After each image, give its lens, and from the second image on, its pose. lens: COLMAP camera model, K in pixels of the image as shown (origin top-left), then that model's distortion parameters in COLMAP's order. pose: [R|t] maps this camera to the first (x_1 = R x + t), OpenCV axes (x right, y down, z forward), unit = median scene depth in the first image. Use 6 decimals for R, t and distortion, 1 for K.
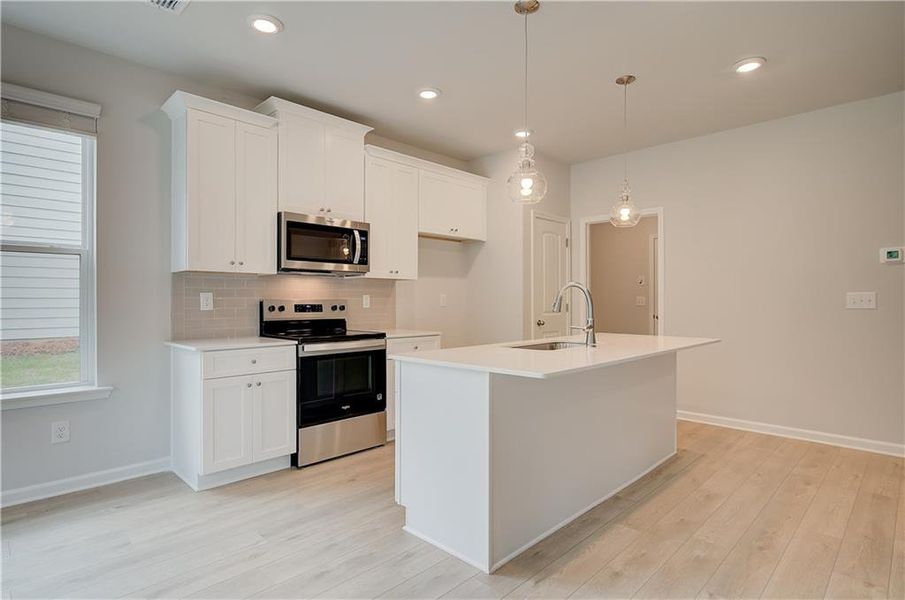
lens RADIAL K [[507.5, 0, 452.5], [0, 507.5, 300.0], [0, 0, 1]] dist [-0.006936, 0.000324]
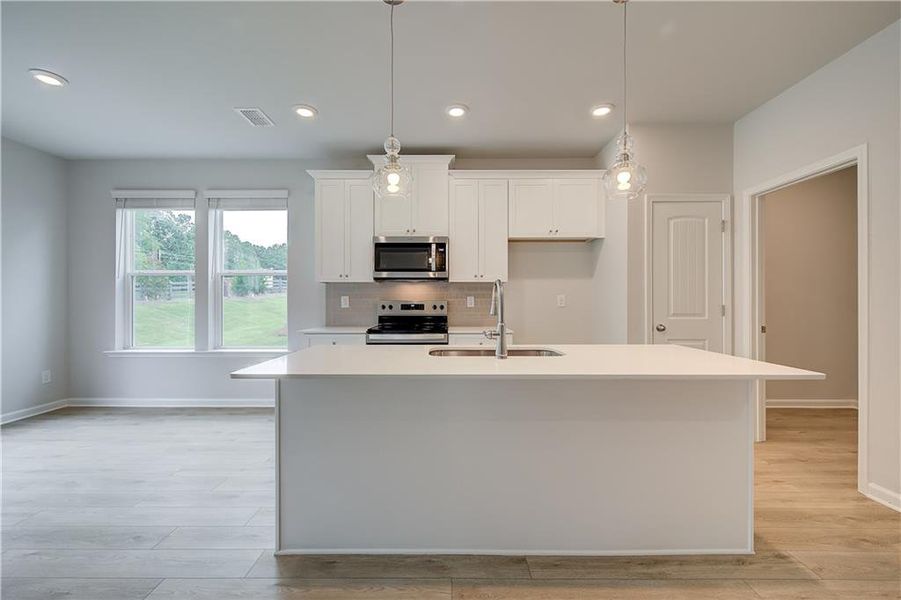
lens RADIAL K [[382.0, 0, 437.5], [0, 382.0, 301.5], [0, 0, 1]] dist [0.001968, 0.000149]
pose [[0.669342, 0.000055, -0.742955, 0.495520], [0.000824, 0.999999, 0.000817, 0.001014], [0.742954, -0.001159, 0.669341, 0.389099]]
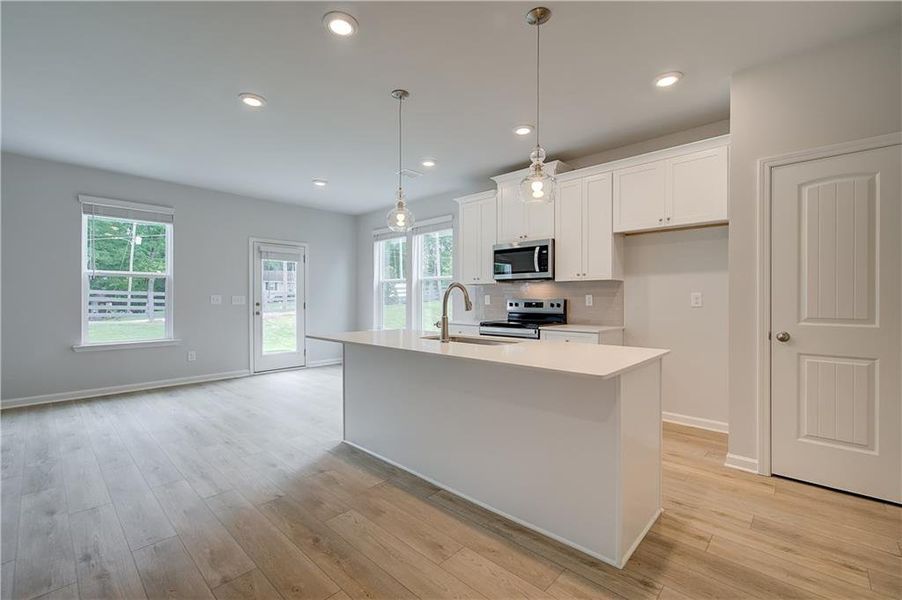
lens RADIAL K [[383.7, 0, 427.2], [0, 383.7, 300.5], [0, 0, 1]] dist [-0.001301, -0.000177]
pose [[-0.038211, 0.003104, -0.999265, 0.818338], [-0.001151, 0.999994, 0.003150, 0.000673], [0.999269, 0.001271, -0.038208, 0.744102]]
